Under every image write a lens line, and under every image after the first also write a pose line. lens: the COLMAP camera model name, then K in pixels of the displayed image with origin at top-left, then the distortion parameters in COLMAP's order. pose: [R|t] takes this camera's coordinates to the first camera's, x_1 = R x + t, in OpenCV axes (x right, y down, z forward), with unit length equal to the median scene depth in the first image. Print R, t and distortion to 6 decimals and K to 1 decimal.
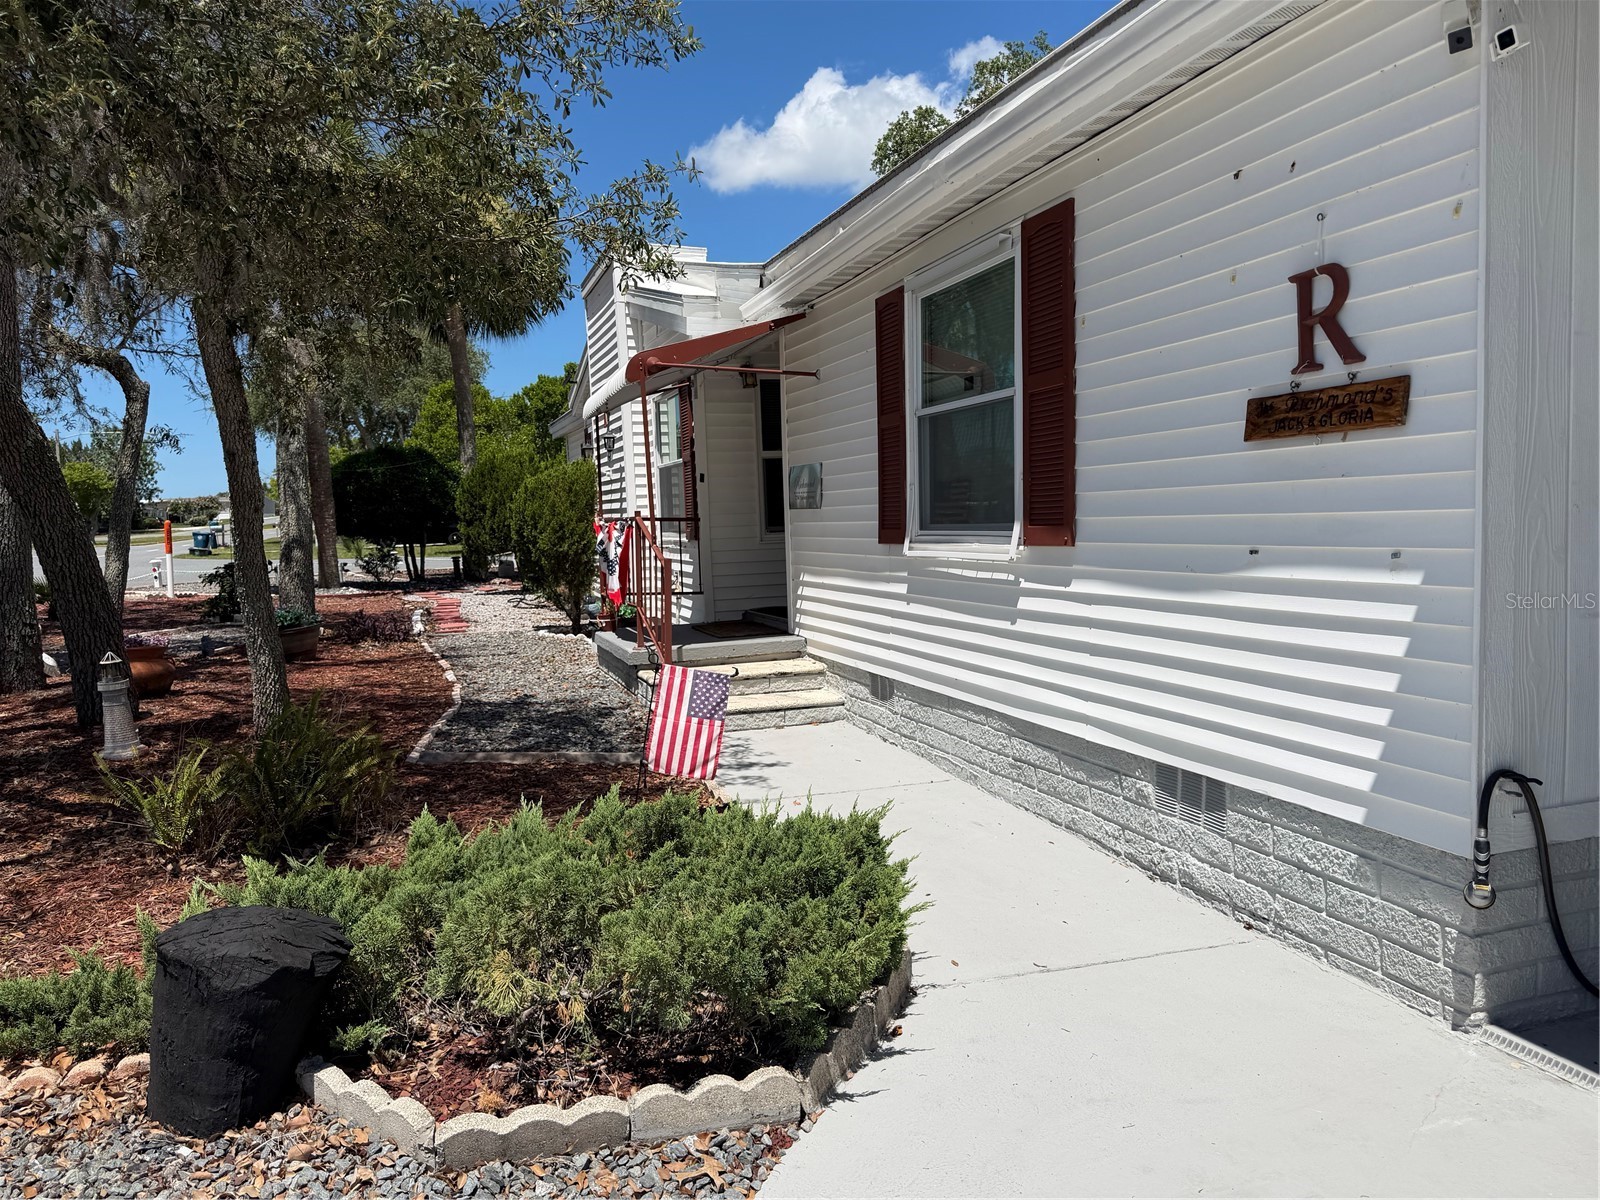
lens RADIAL K [[1128.8, 0, 797.8], [0, 1128.8, 600.5], [0, 0, 1]] dist [0.060717, -0.075893]
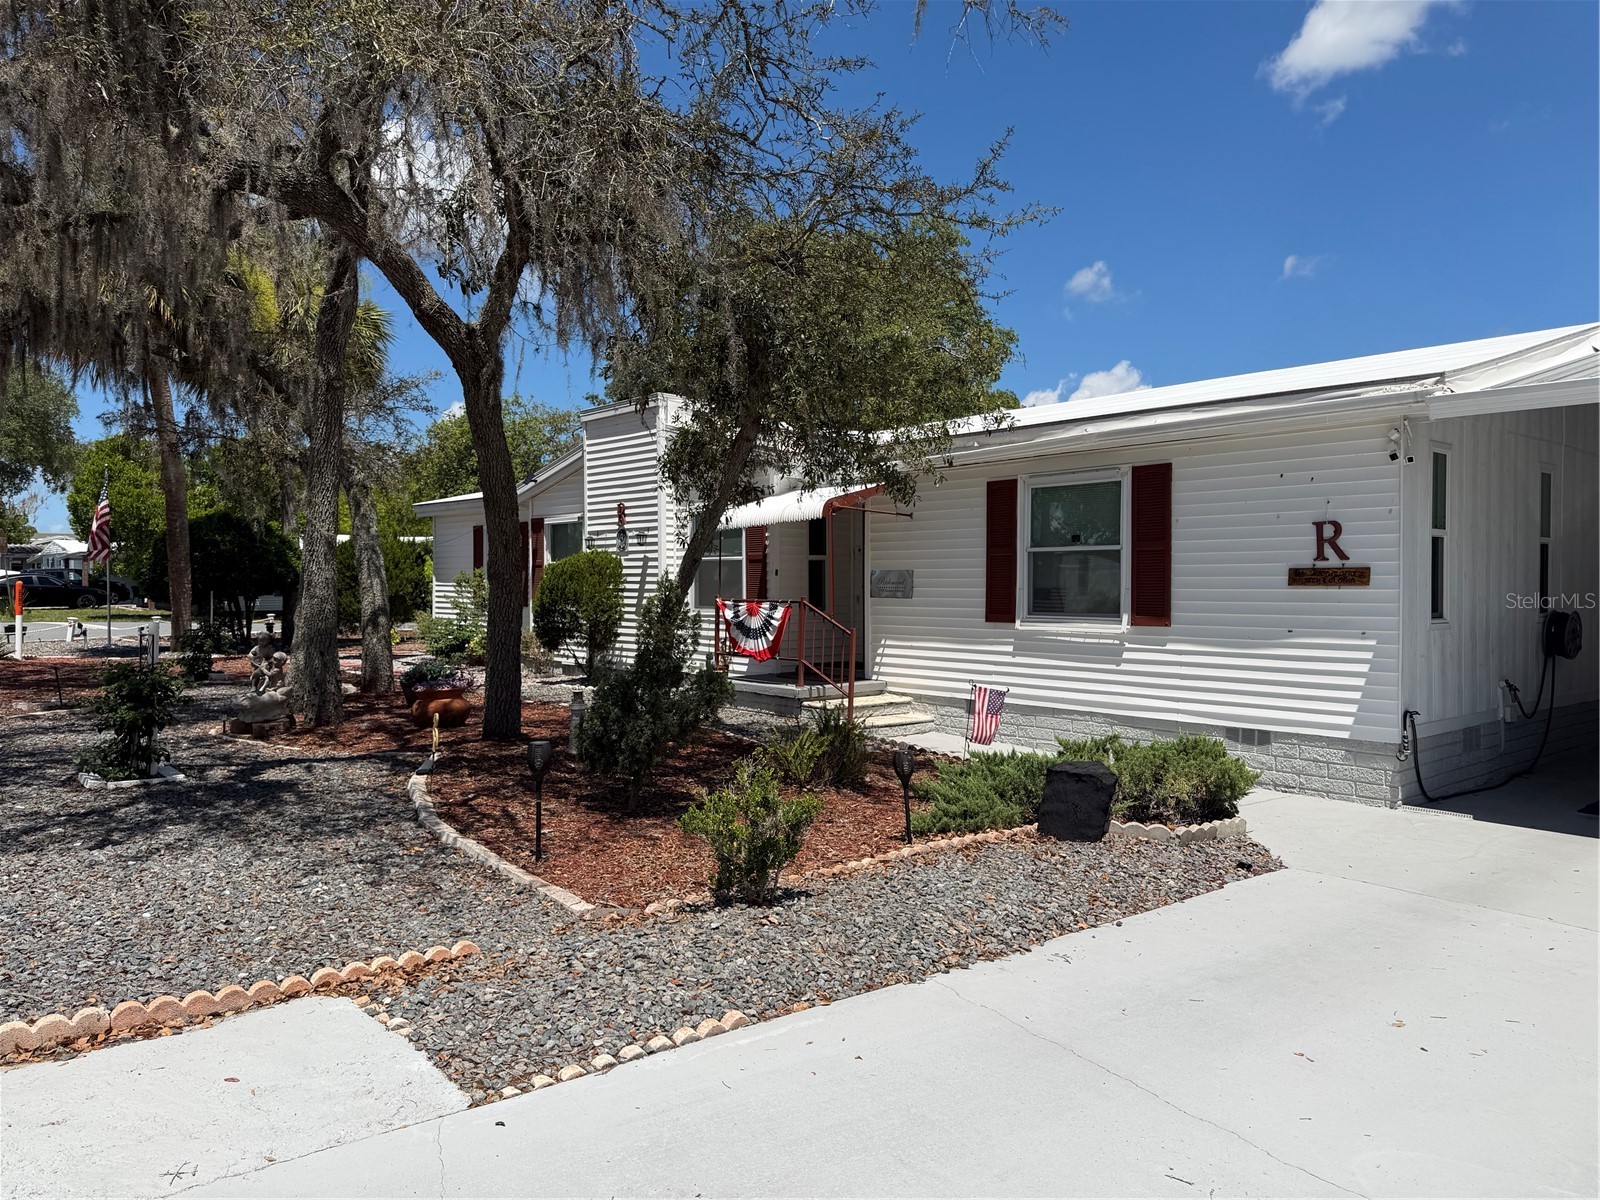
lens RADIAL K [[1128.8, 0, 801.7], [0, 1128.8, 594.7], [0, 0, 1]] dist [0.060717, -0.075893]
pose [[0.925355, 0.027026, 0.378137, -1.170597], [-0.000701, 0.997576, -0.069581, 0.038613], [-0.379100, 0.064122, 0.923131, -0.665449]]
